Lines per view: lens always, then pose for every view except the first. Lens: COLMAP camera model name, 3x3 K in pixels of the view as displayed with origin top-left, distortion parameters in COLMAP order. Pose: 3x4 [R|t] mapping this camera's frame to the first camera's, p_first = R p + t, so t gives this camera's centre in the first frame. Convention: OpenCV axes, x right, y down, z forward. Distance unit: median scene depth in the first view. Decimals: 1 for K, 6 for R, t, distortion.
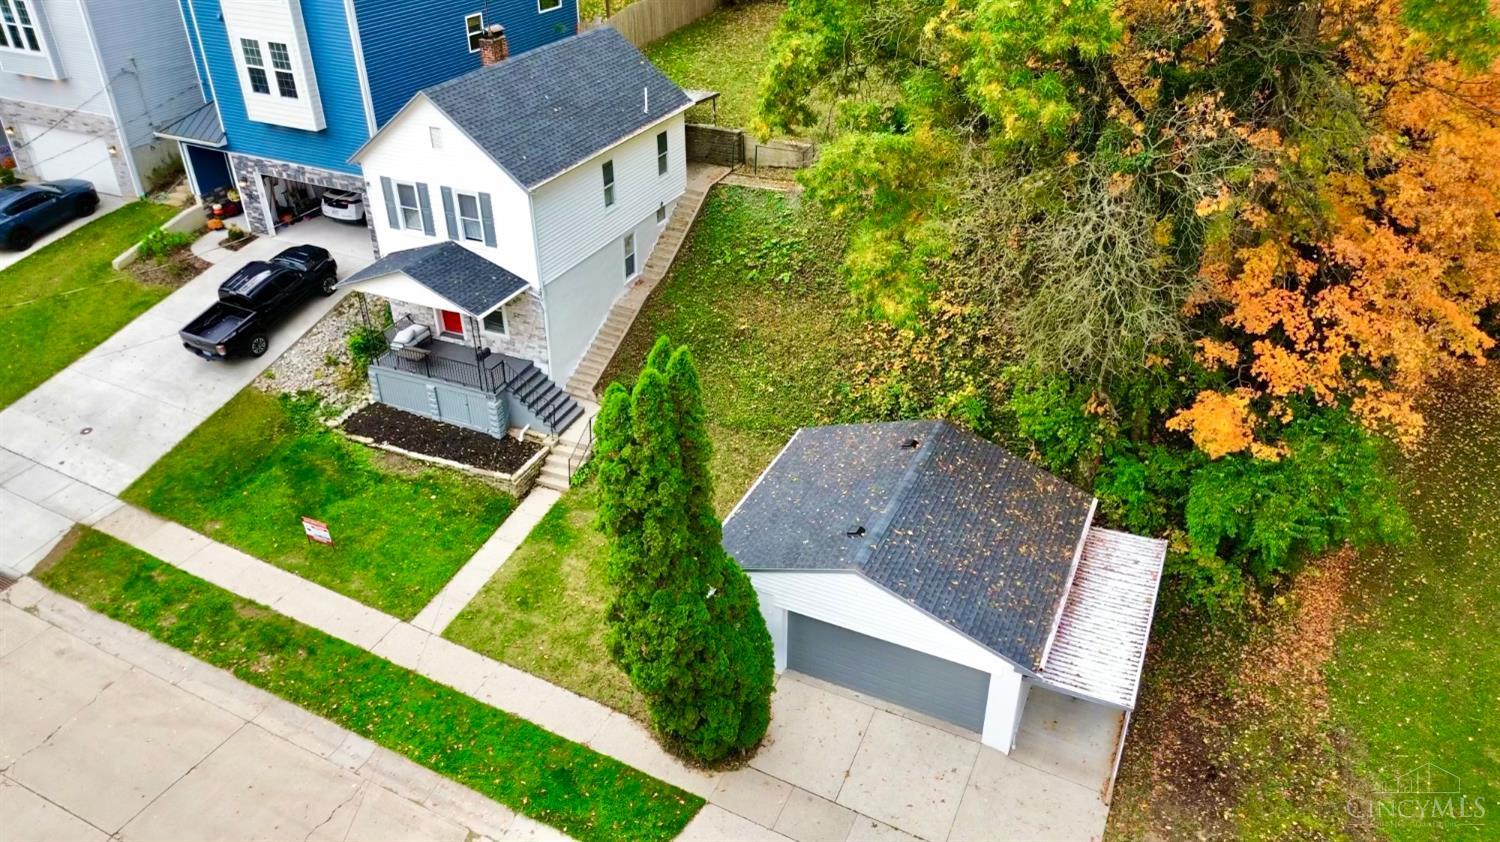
lens RADIAL K [[1059.6, 0, 750.0], [0, 1059.6, 421.0], [0, 0, 1]] dist [0.068158, -0.067929]
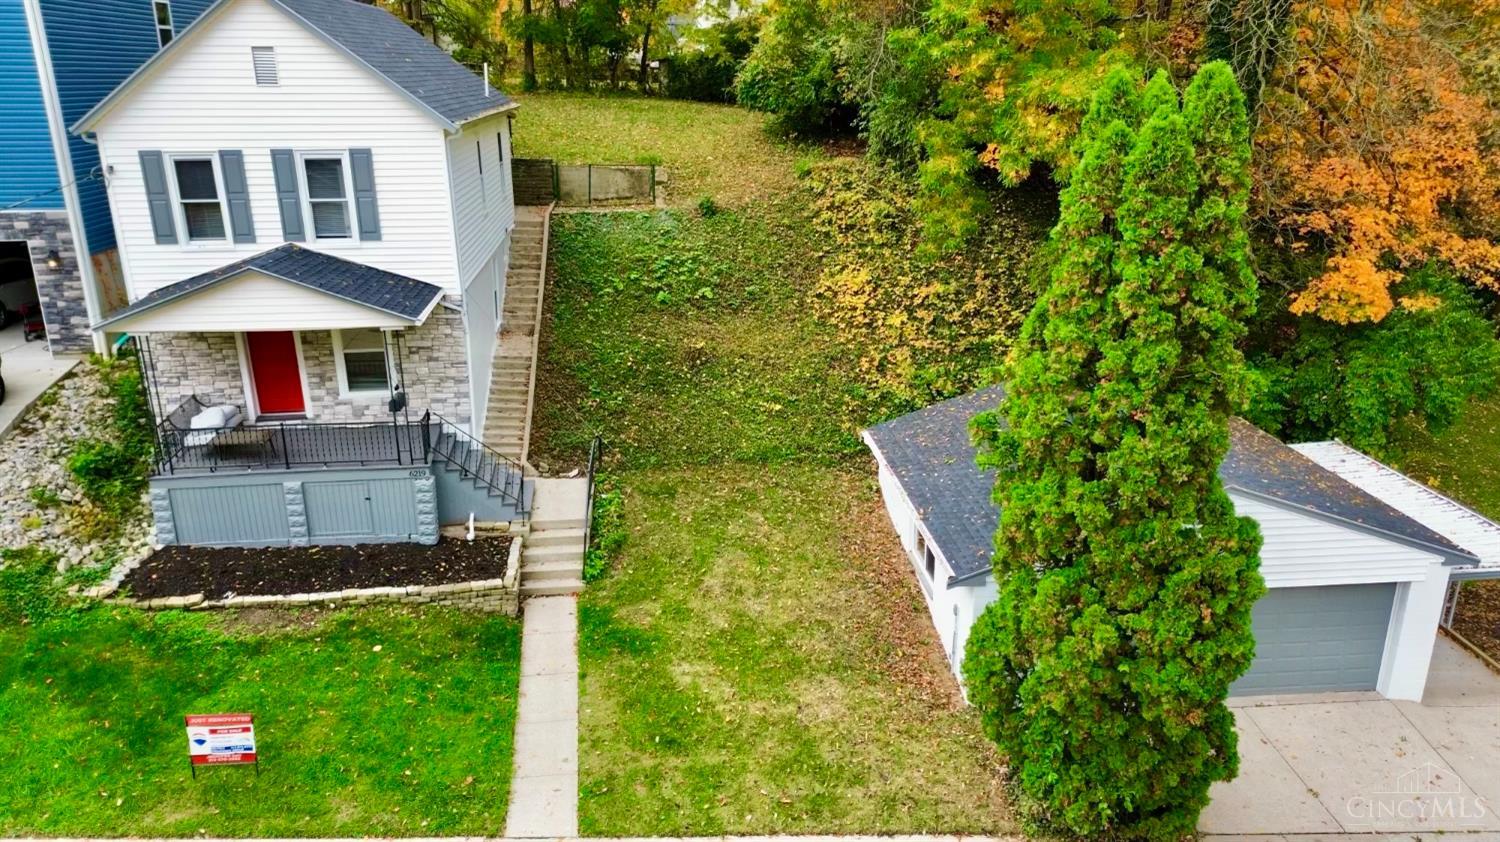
lens RADIAL K [[1064.1, 0, 750.0], [0, 1064.1, 421.0], [0, 0, 1]] dist [0.044154, -0.032299]
pose [[0.864463, -0.159959, 0.476567, -0.366151], [0.263791, 0.951355, -0.159180, 0.096220], [-0.427922, 0.263320, 0.864607, 0.388612]]
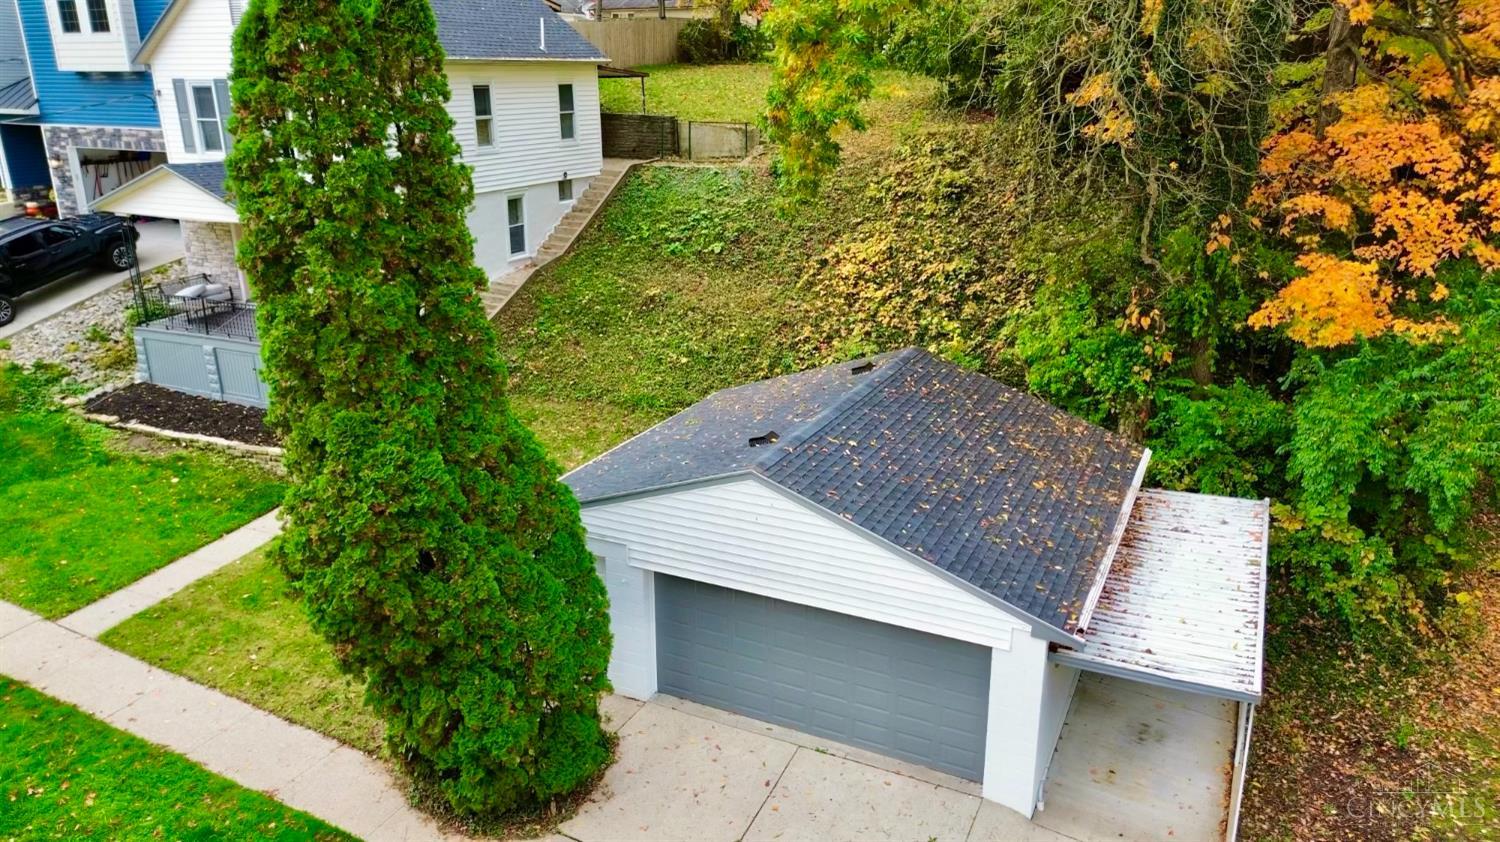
lens RADIAL K [[1059.6, 0, 750.0], [0, 1059.6, 421.0], [0, 0, 1]] dist [0.068158, -0.067929]
pose [[0.999889, 0.002383, -0.014676, 0.079389], [-0.005628, 0.974292, -0.225218, 0.182317], [0.013762, 0.225276, 0.974198, 0.315886]]
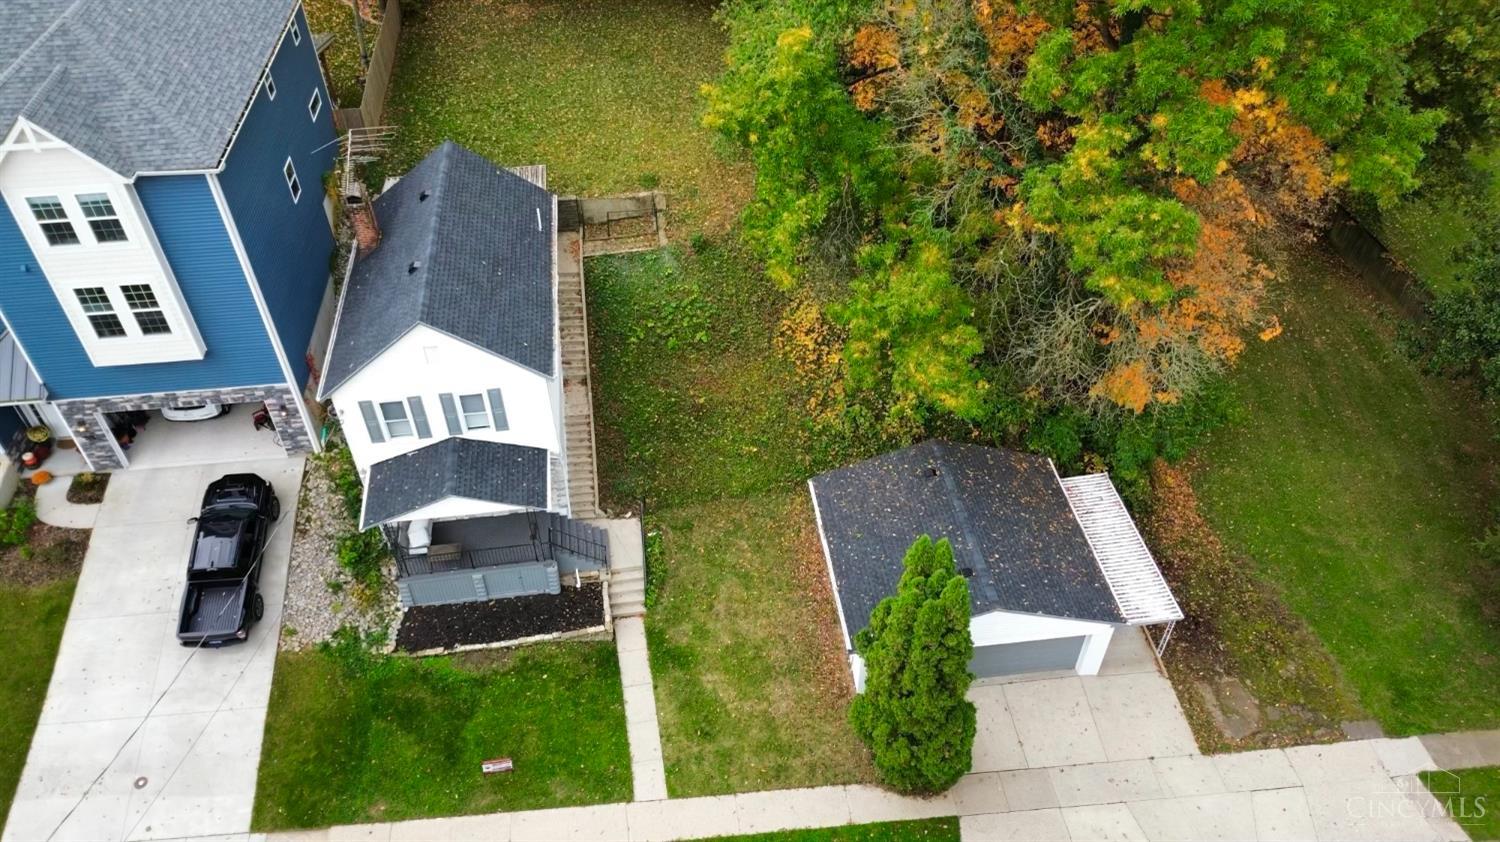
lens RADIAL K [[1059.6, 0, 750.0], [0, 1059.6, 421.0], [0, 0, 1]] dist [0.068158, -0.067929]
pose [[0.846687, -0.360216, 0.391620, -0.433974], [0.277302, 0.926870, 0.253014, -0.360465], [-0.454120, -0.105627, 0.884657, 0.007169]]
